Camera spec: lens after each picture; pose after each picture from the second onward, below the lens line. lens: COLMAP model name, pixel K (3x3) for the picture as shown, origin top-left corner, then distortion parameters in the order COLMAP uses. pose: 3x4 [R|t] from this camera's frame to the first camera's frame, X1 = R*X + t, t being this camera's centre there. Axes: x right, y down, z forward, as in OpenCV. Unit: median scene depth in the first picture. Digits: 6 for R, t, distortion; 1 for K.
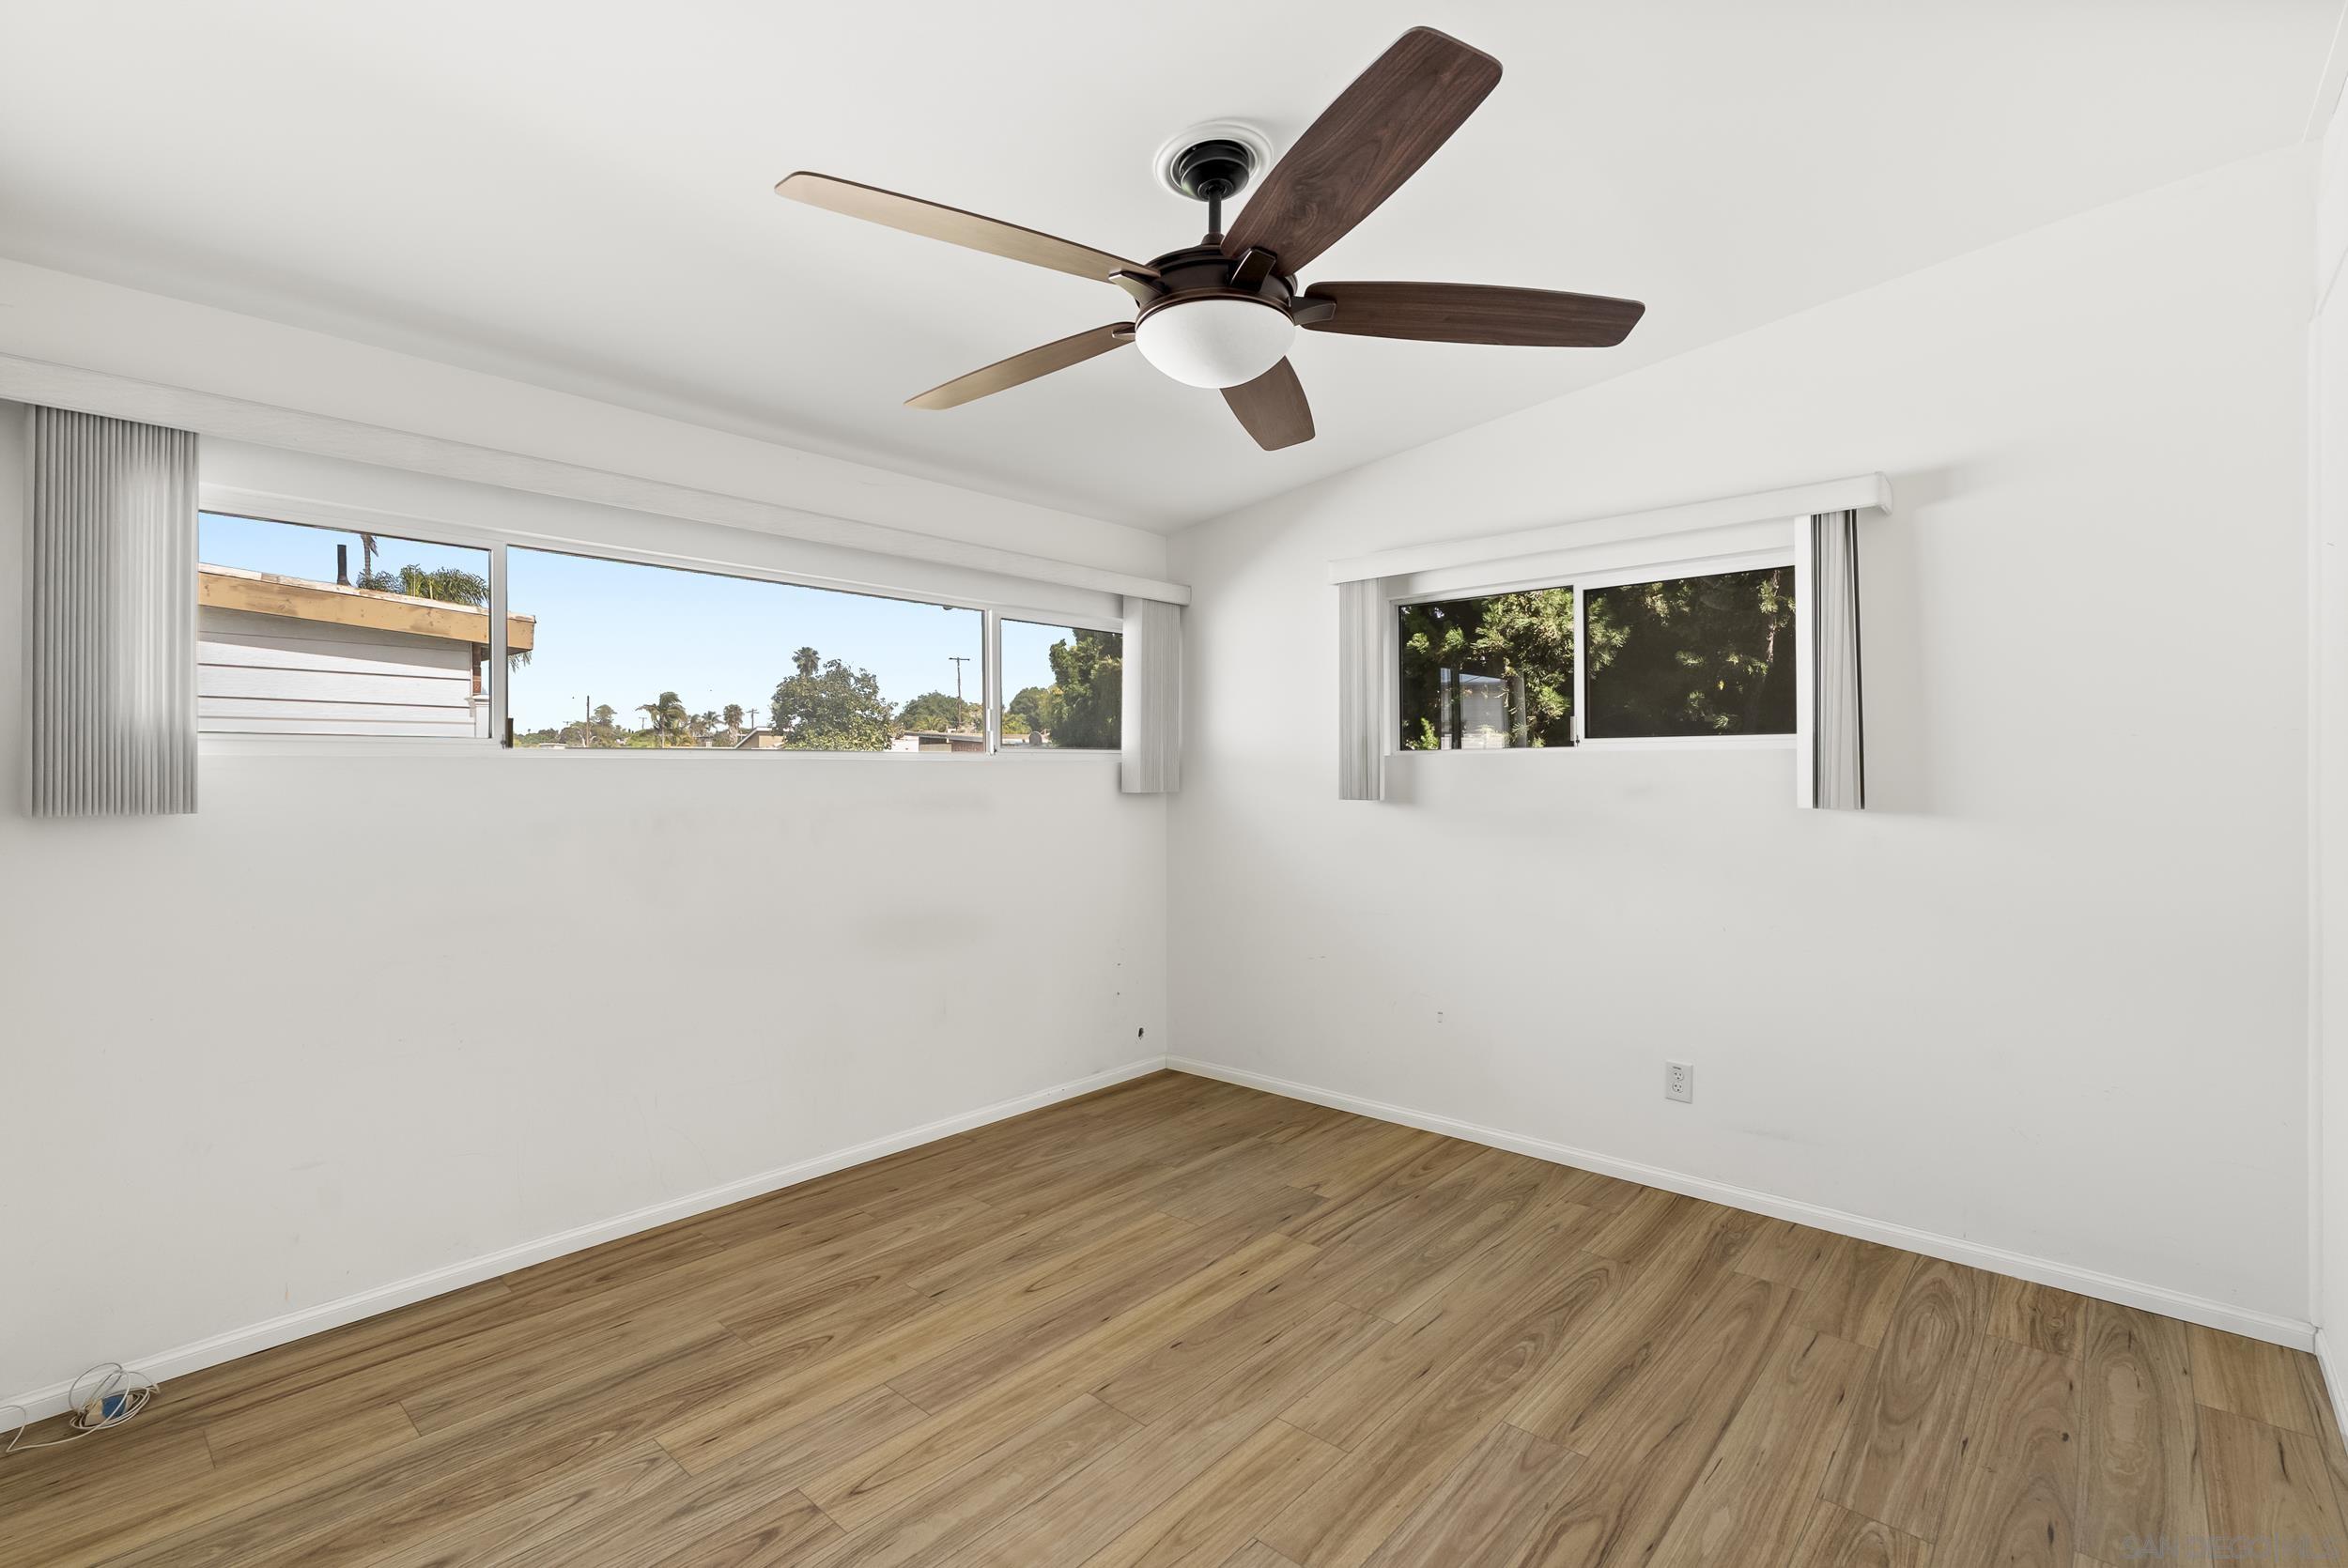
lens RADIAL K [[1036.2, 0, 1173.5], [0, 1036.2, 767.6], [0, 0, 1]] dist [-0.008956, 0.003342]
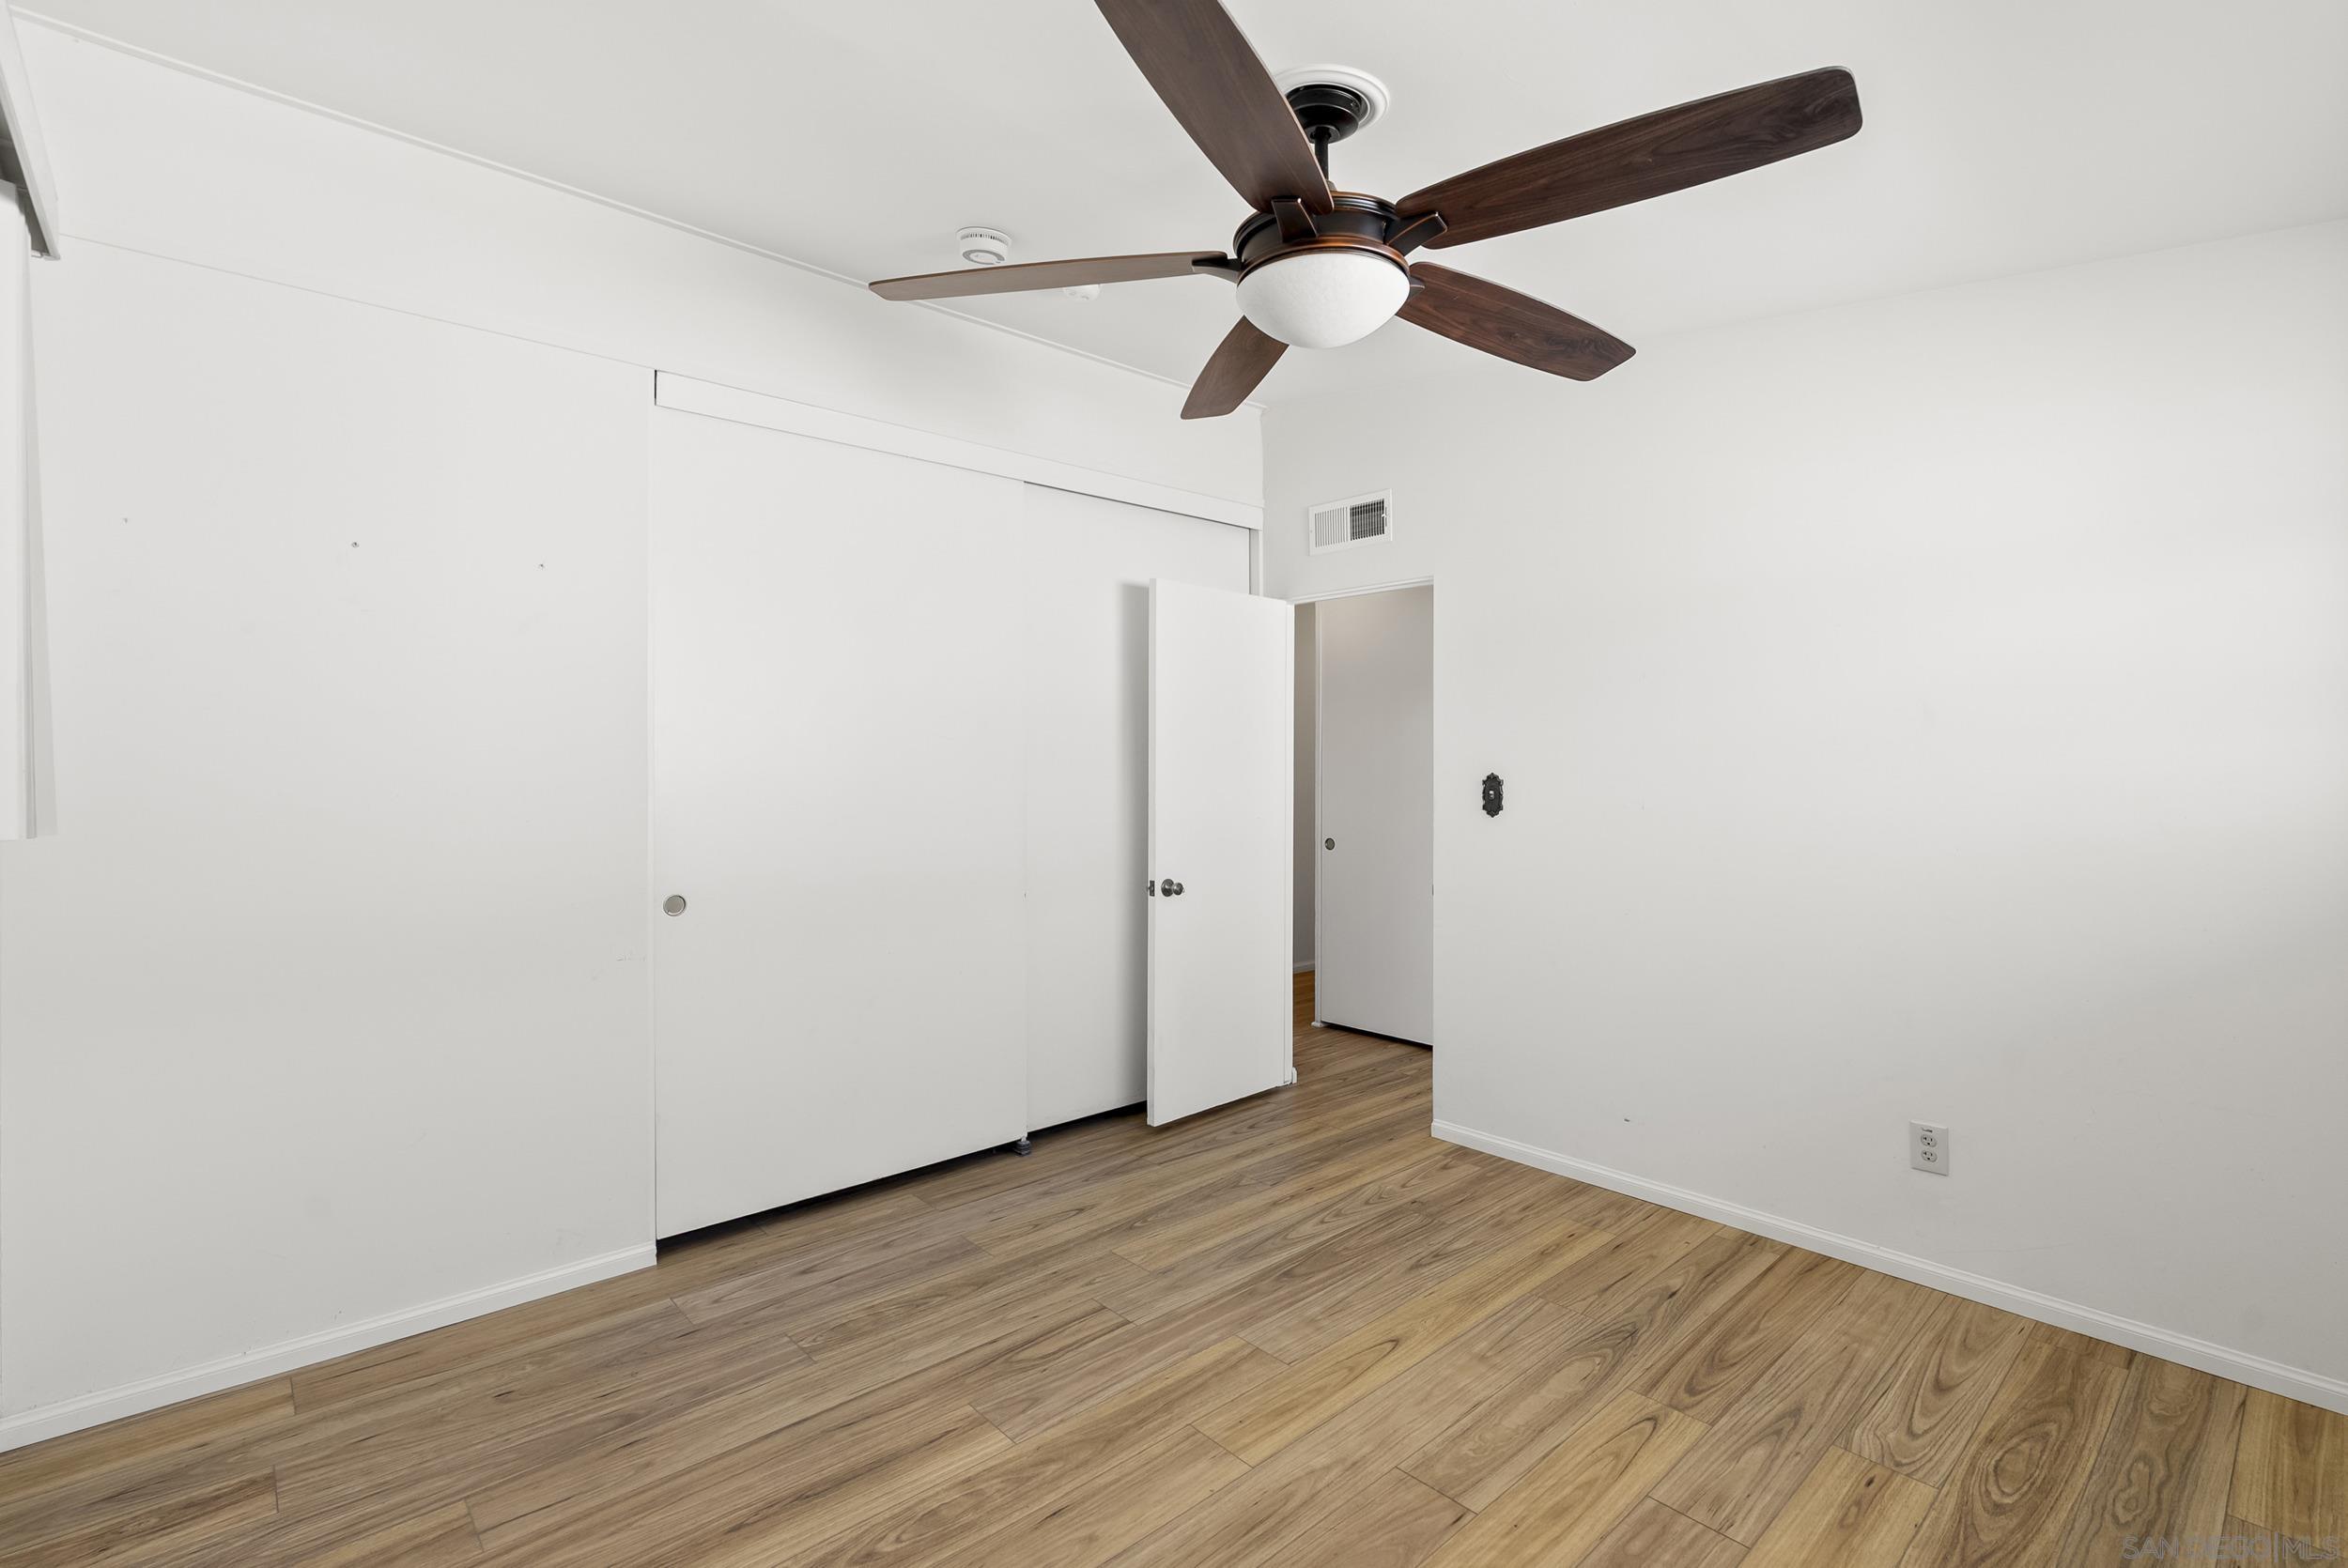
lens RADIAL K [[1036.2, 0, 1165.4], [0, 1036.2, 779.0], [0, 0, 1]] dist [-0.008956, 0.003342]
pose [[-0.993098, -0.002579, 0.117256, 0.074495], [-0.001265, 0.999936, 0.011279, 0.008670], [-0.117277, 0.011053, -0.993038, 2.010104]]
